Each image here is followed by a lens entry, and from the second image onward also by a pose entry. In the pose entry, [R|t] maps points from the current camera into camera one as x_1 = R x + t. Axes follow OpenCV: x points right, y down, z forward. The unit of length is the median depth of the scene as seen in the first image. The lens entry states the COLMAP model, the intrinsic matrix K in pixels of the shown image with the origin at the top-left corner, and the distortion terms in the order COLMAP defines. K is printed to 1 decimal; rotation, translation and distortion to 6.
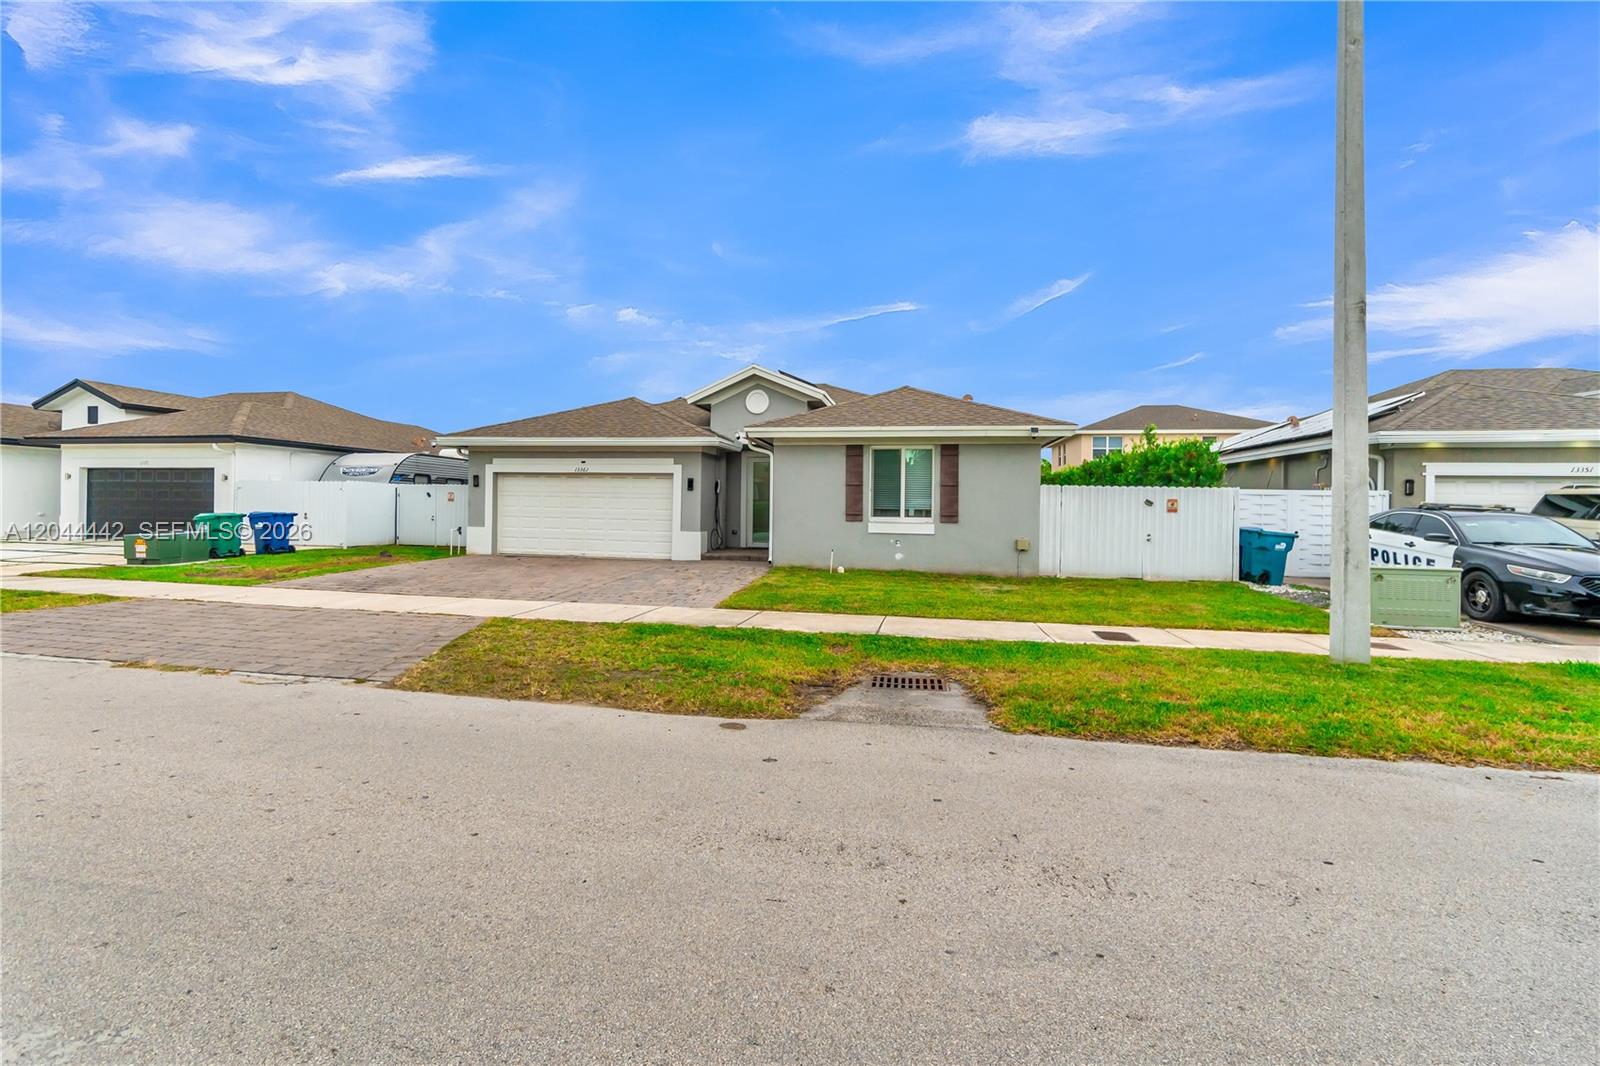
lens RADIAL K [[691.5, 0, 795.9], [0, 691.5, 500.3], [0, 0, 1]] dist [-0.000995, -0.000022]
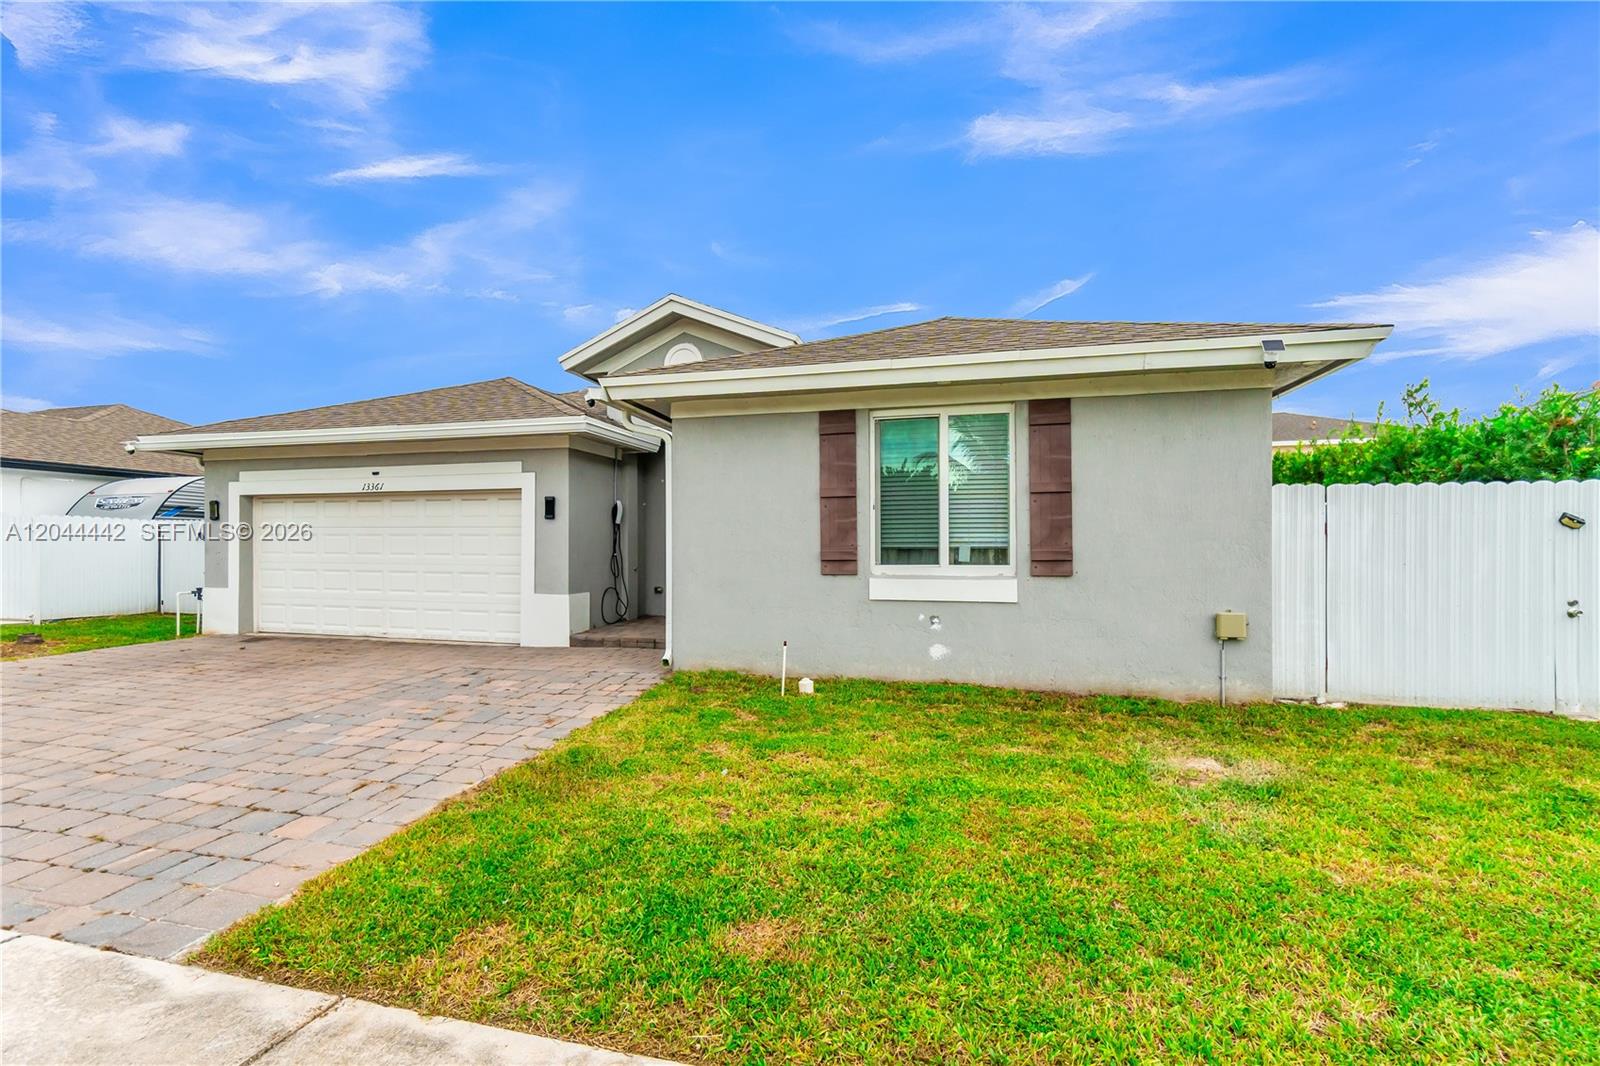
lens RADIAL K [[700.7, 0, 786.3], [0, 700.7, 532.5], [0, 0, 1]] dist [-0.005205, 0.000602]
pose [[0.997679, -0.016538, -0.066050, 0.070200], [0.015847, 0.999814, -0.010972, 0.005638], [0.066219, 0.009900, 0.997756, 0.461341]]
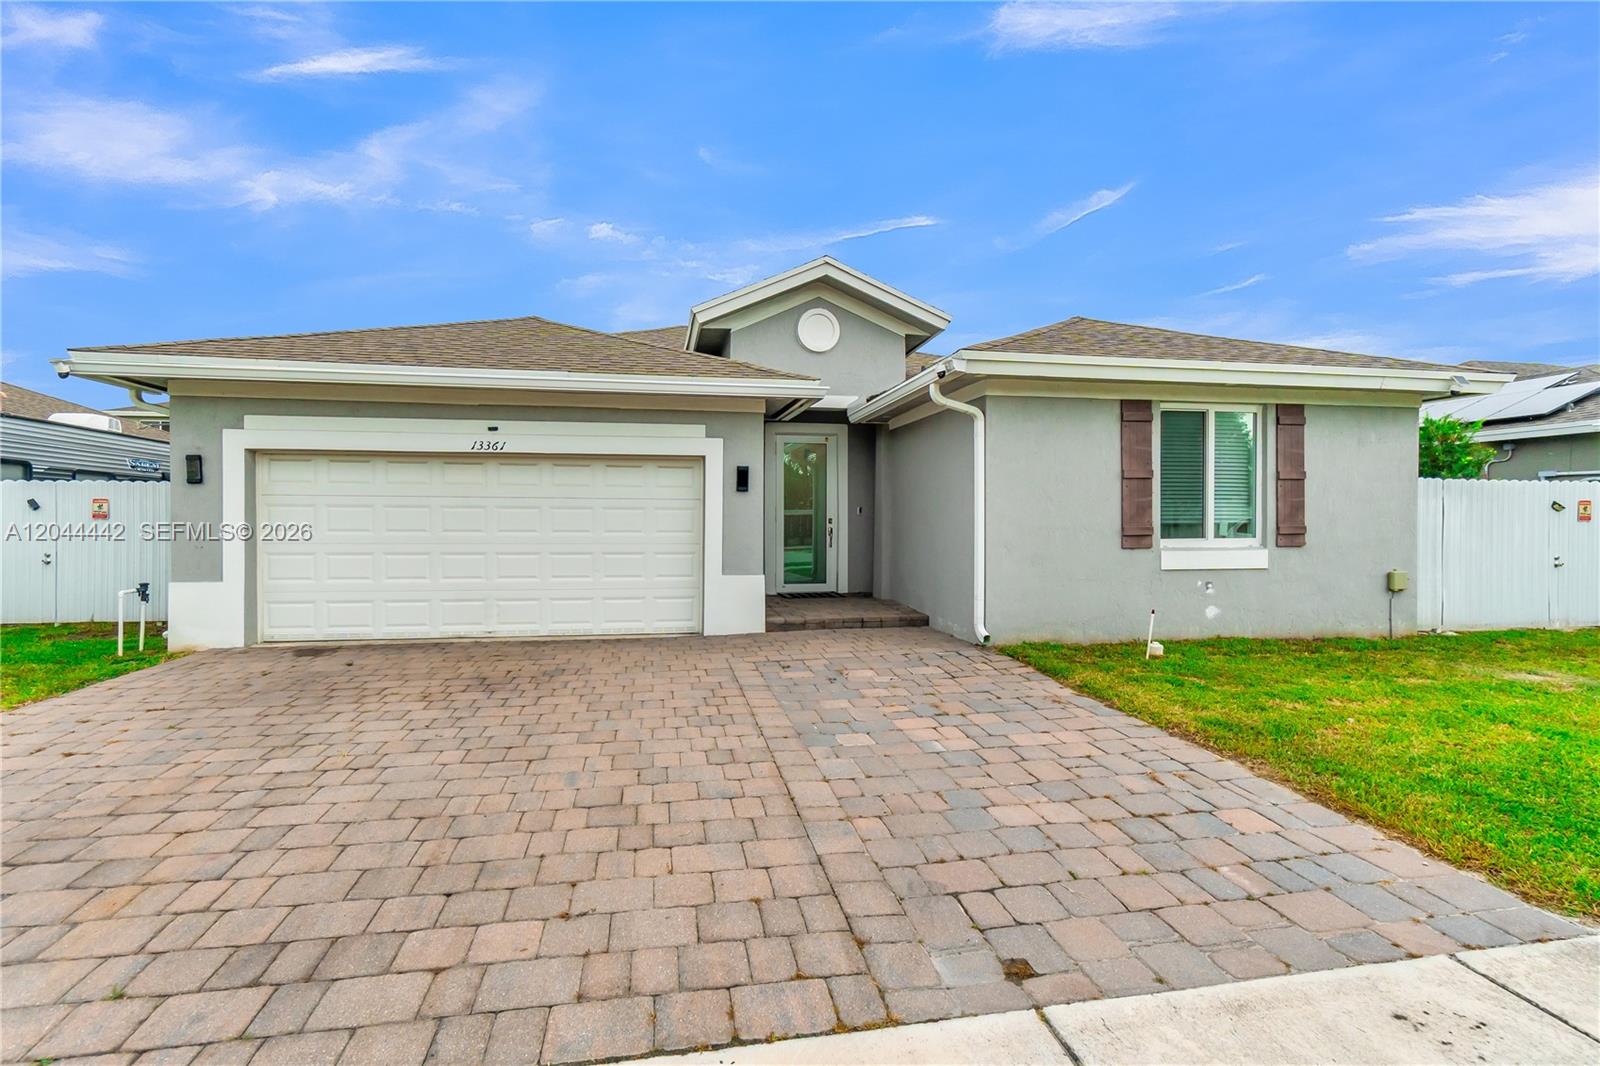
lens RADIAL K [[710.0, 0, 785.1], [0, 710.0, 516.1], [0, 0, 1]] dist [-0.004198, 0.000025]
pose [[0.937281, -0.013864, 0.348298, -0.300312], [0.009721, 0.999860, 0.013638, -0.003040], [-0.348438, -0.009397, 0.937285, 0.519772]]
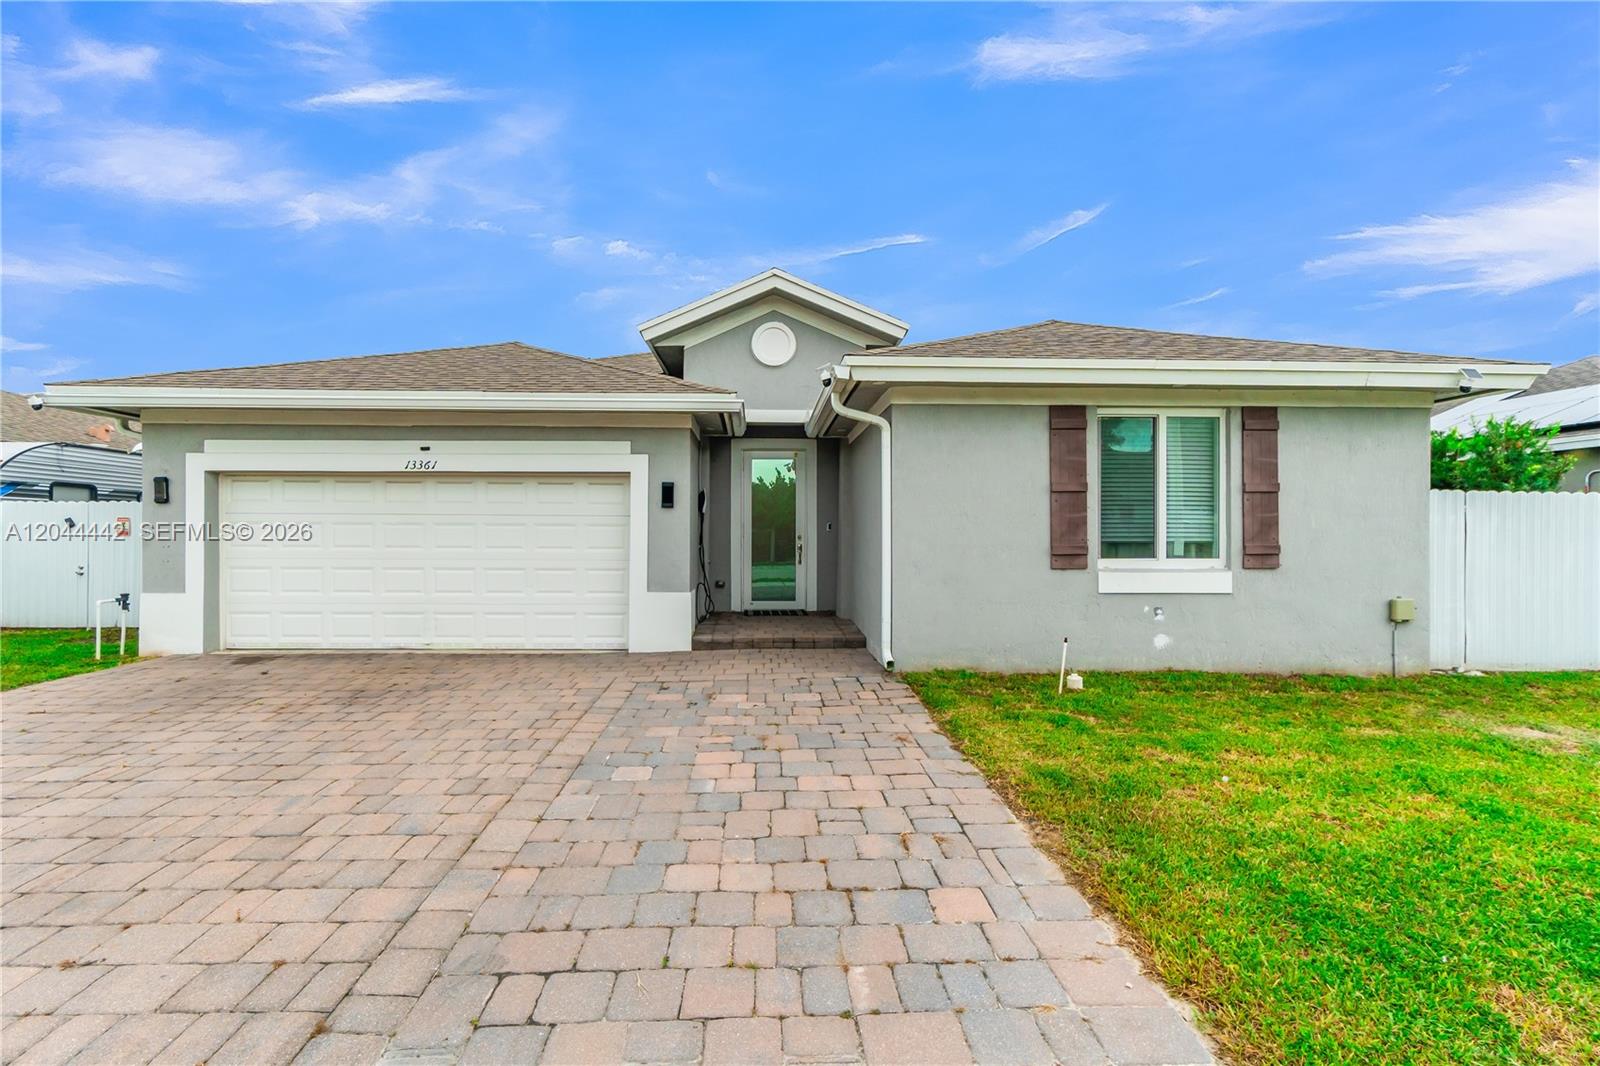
lens RADIAL K [[683.8, 0, 788.7], [0, 683.8, 527.2], [0, 0, 1]] dist [-0.003624, -0.000038]
pose [[0.976279, -0.011146, 0.216230, -0.174050], [0.010455, 0.999936, 0.004343, -0.001779], [-0.216264, -0.001979, 0.976333, 0.514439]]
